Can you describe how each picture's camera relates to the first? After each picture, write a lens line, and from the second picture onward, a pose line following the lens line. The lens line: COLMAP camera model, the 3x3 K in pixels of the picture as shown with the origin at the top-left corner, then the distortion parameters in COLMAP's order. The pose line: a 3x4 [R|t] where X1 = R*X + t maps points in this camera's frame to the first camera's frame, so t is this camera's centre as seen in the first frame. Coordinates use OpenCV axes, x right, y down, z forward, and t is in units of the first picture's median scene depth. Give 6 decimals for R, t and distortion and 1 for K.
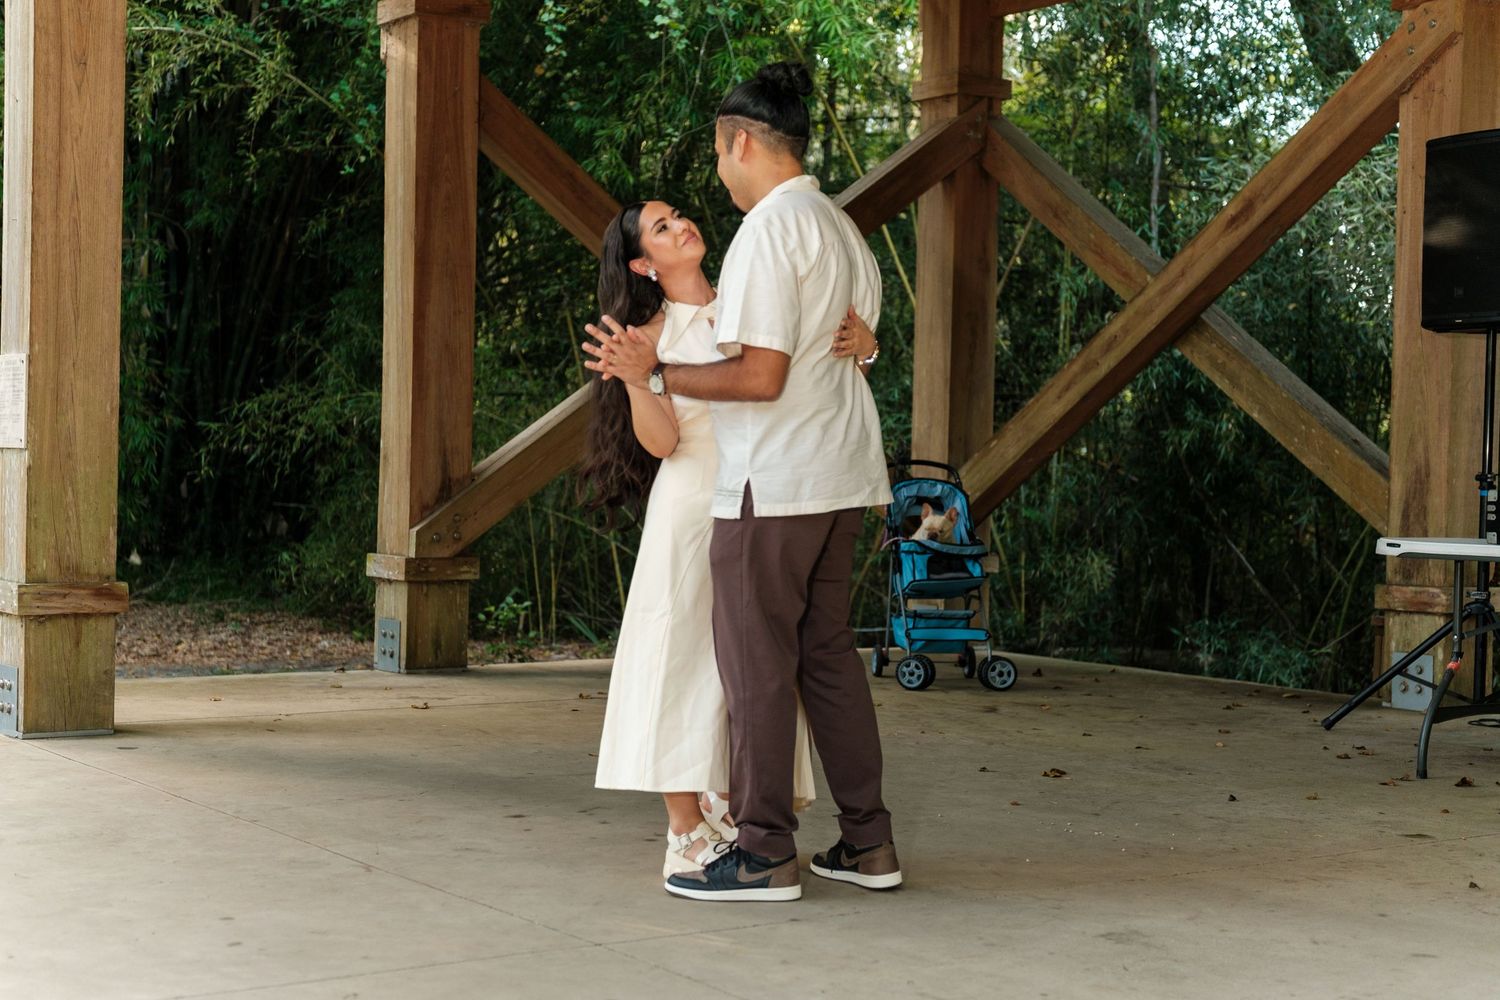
lens RADIAL K [[2216.1, 0, 738.8], [0, 2216.1, 502.2], [0, 0, 1]] dist [0.036641, 0.000000]
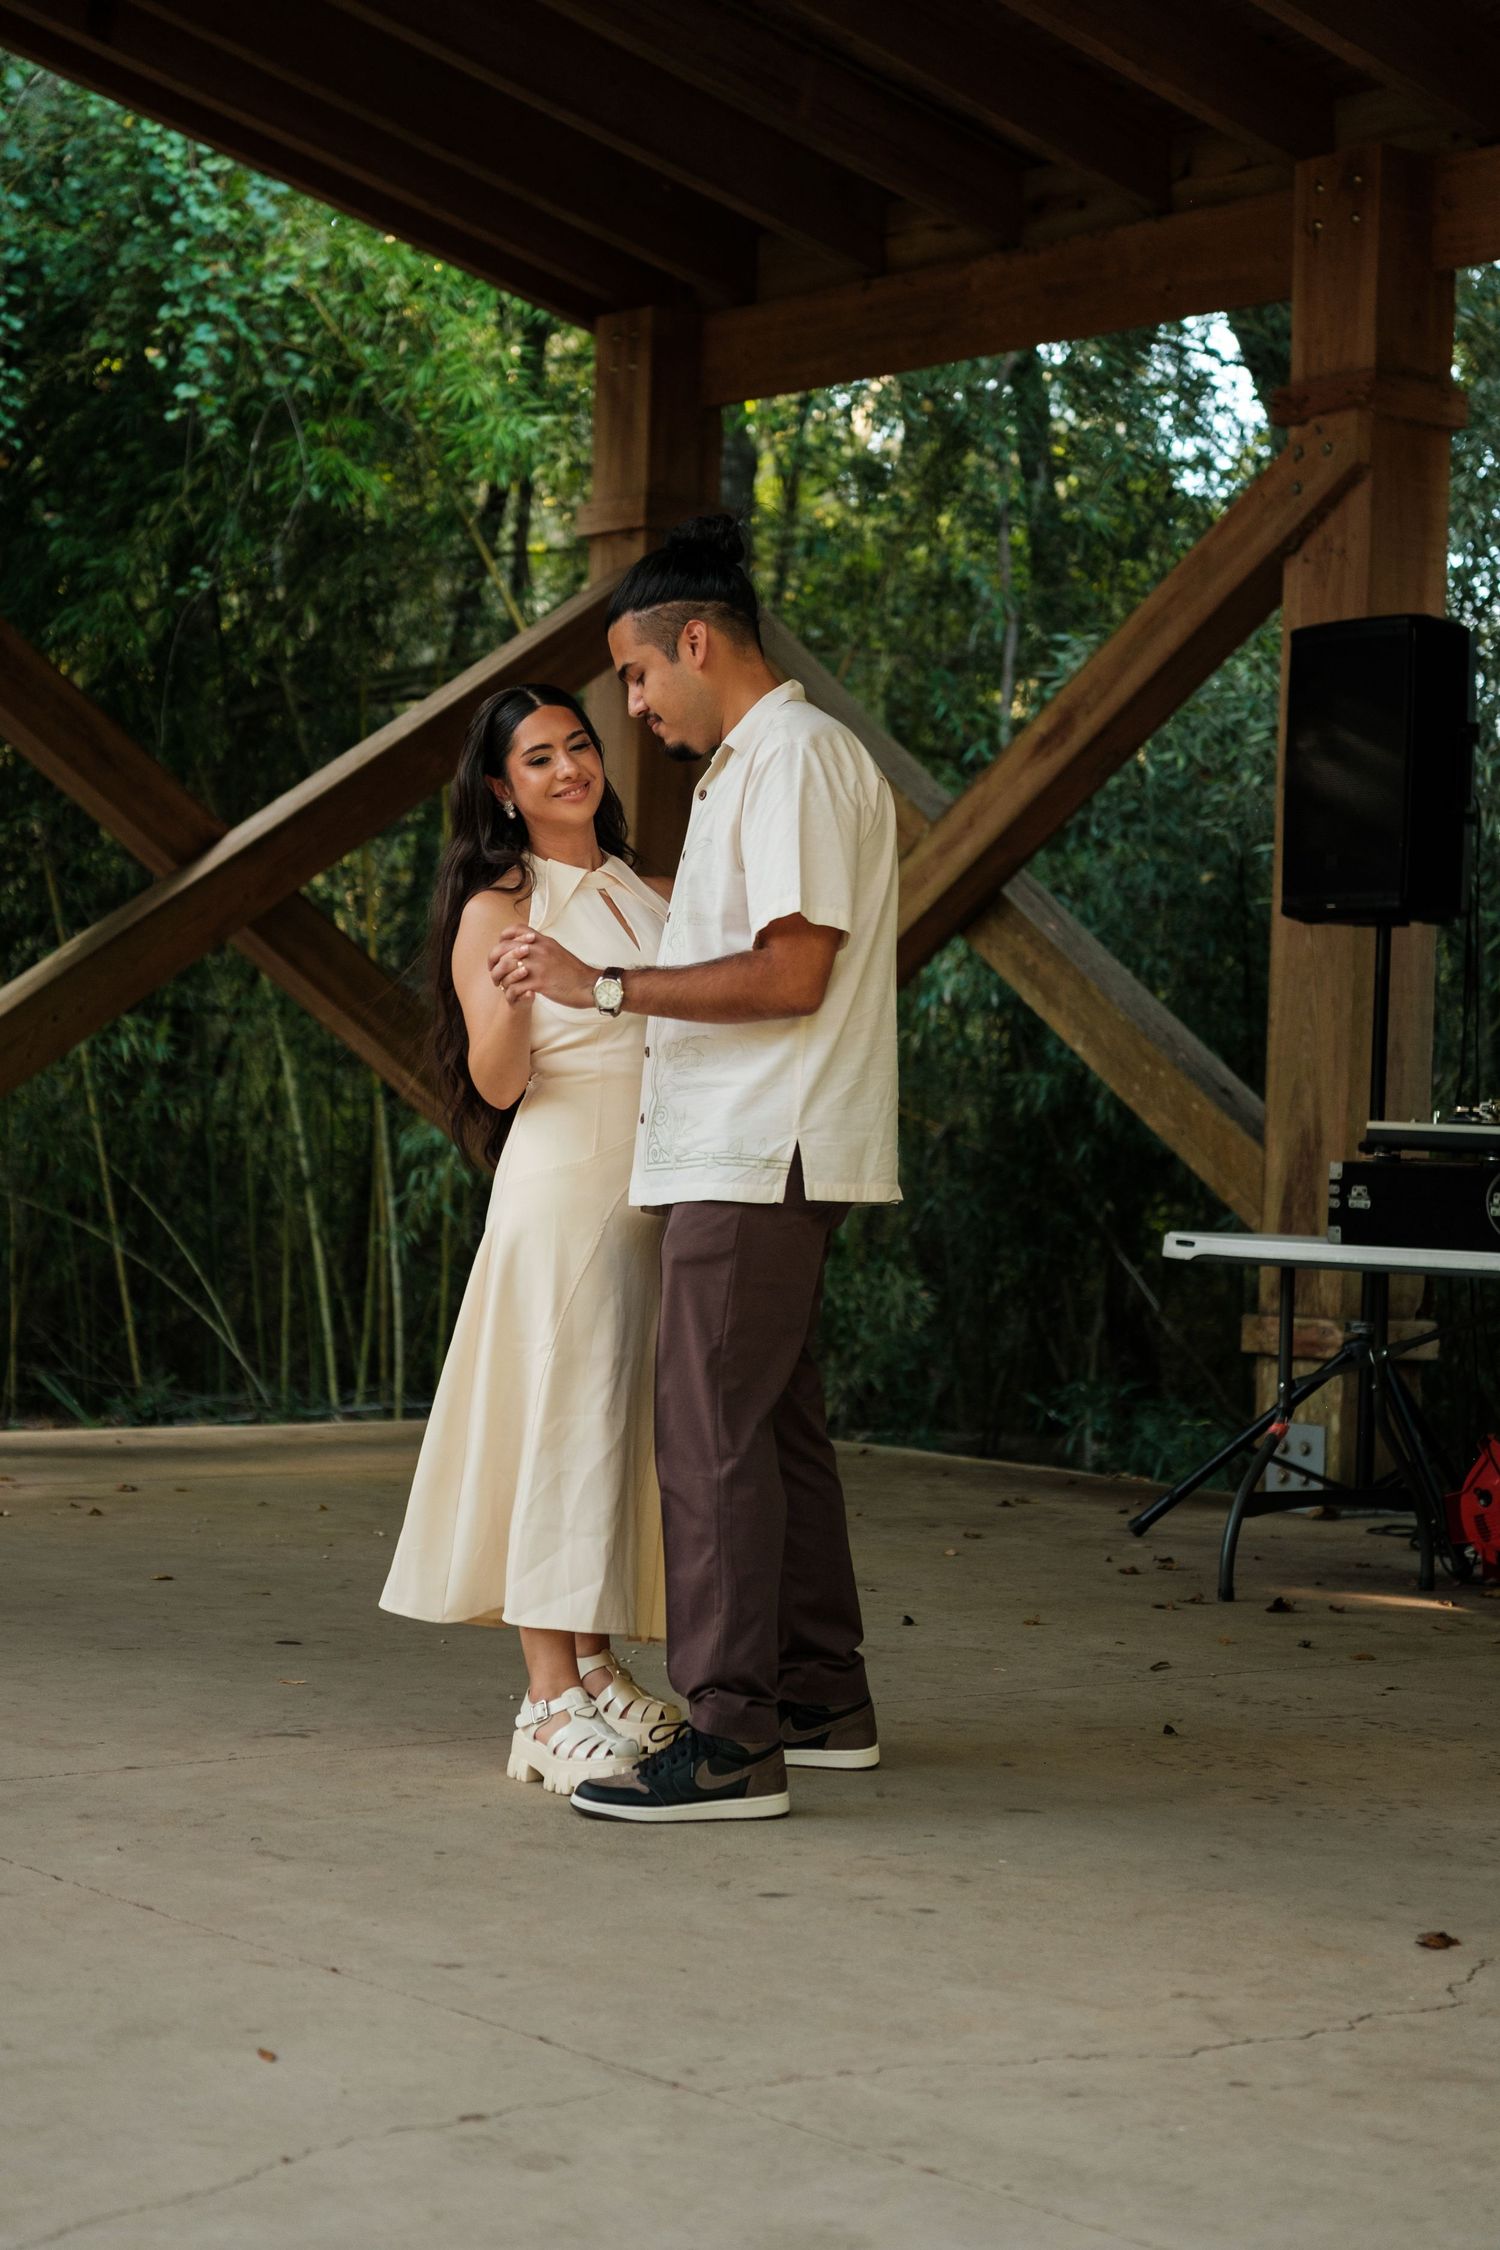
lens RADIAL K [[3872.7, 0, 753.7], [0, 3872.7, 1023.9], [0, 0, 1]] dist [0.053686, 0.000000]
pose [[0.997009, 0.015616, 0.075695, 0.057332], [-0.012163, 0.998873, -0.045868, 0.006215], [-0.076326, 0.044810, 0.996075, -0.099360]]
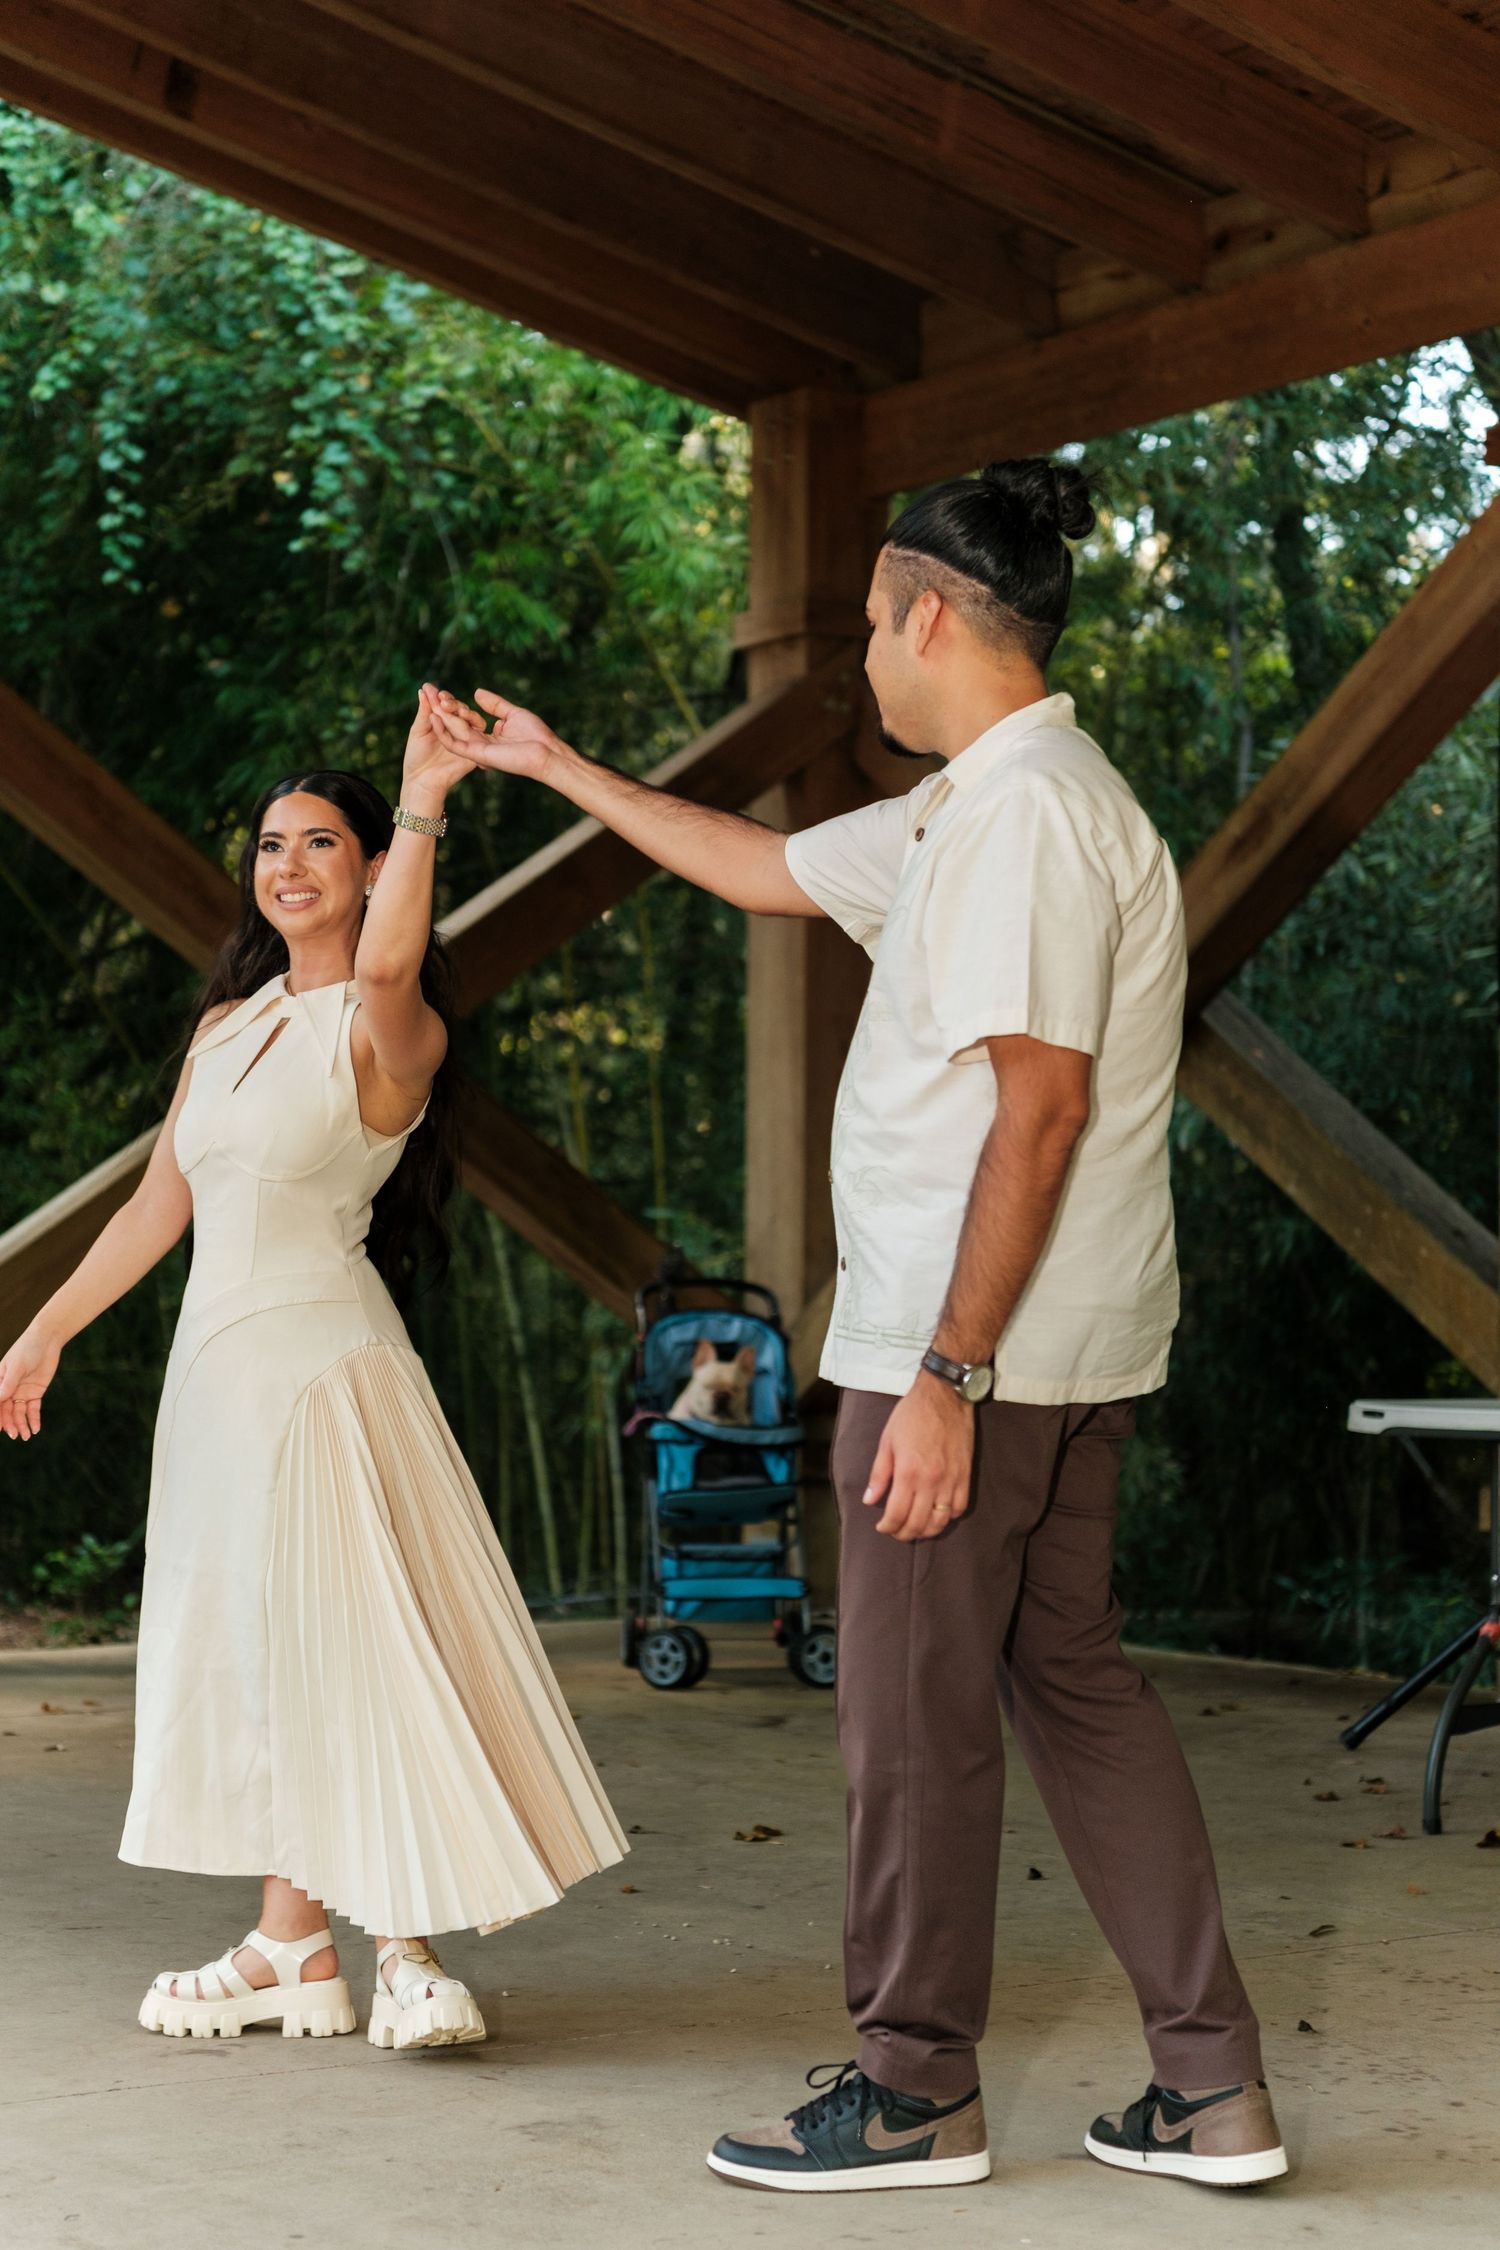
lens RADIAL K [[3872.7, 0, 699.8], [0, 3872.7, 1252.7], [0, 0, 1]] dist [0.053686, 0.000000]
pose [[0.999577, -0.017156, -0.023498, 0.108547], [0.016443, 0.999409, -0.030201, 0.004081], [0.024002, 0.029801, 0.999268, 0.016789]]
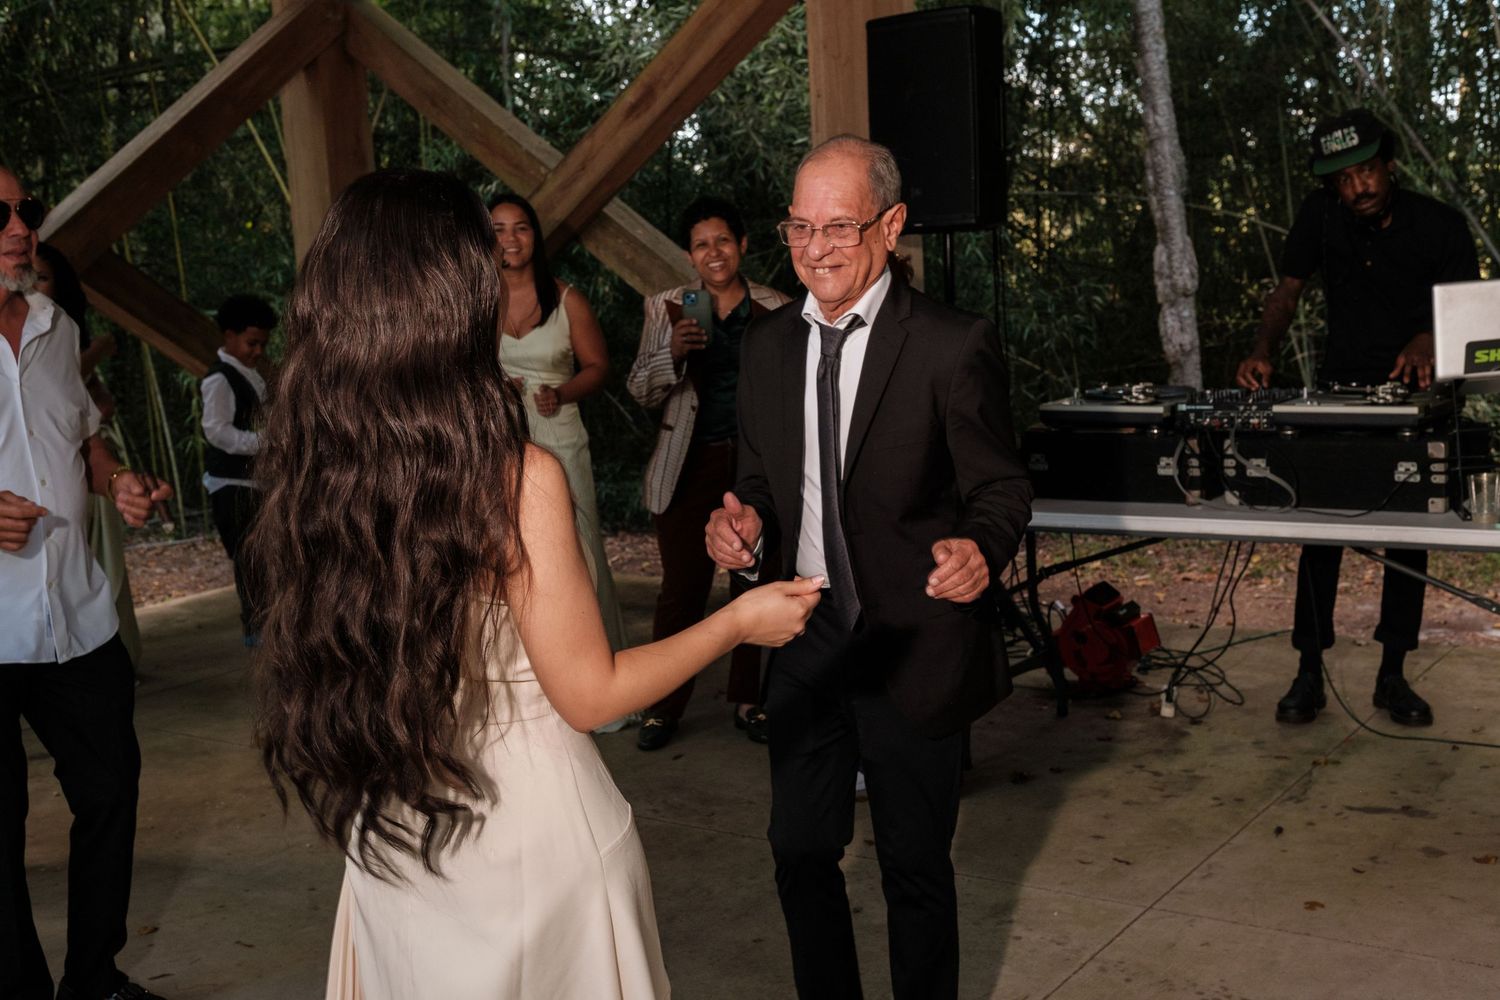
lens RADIAL K [[1722.3, 0, 751.1], [0, 1722.3, 502.8], [0, 0, 1]] dist [0.044971, 0.000000]
pose [[0.939739, -0.120186, 0.320072, 0.017723], [0.079291, 0.987265, 0.137915, -0.060183], [-0.332571, -0.104225, 0.937301, 0.291534]]
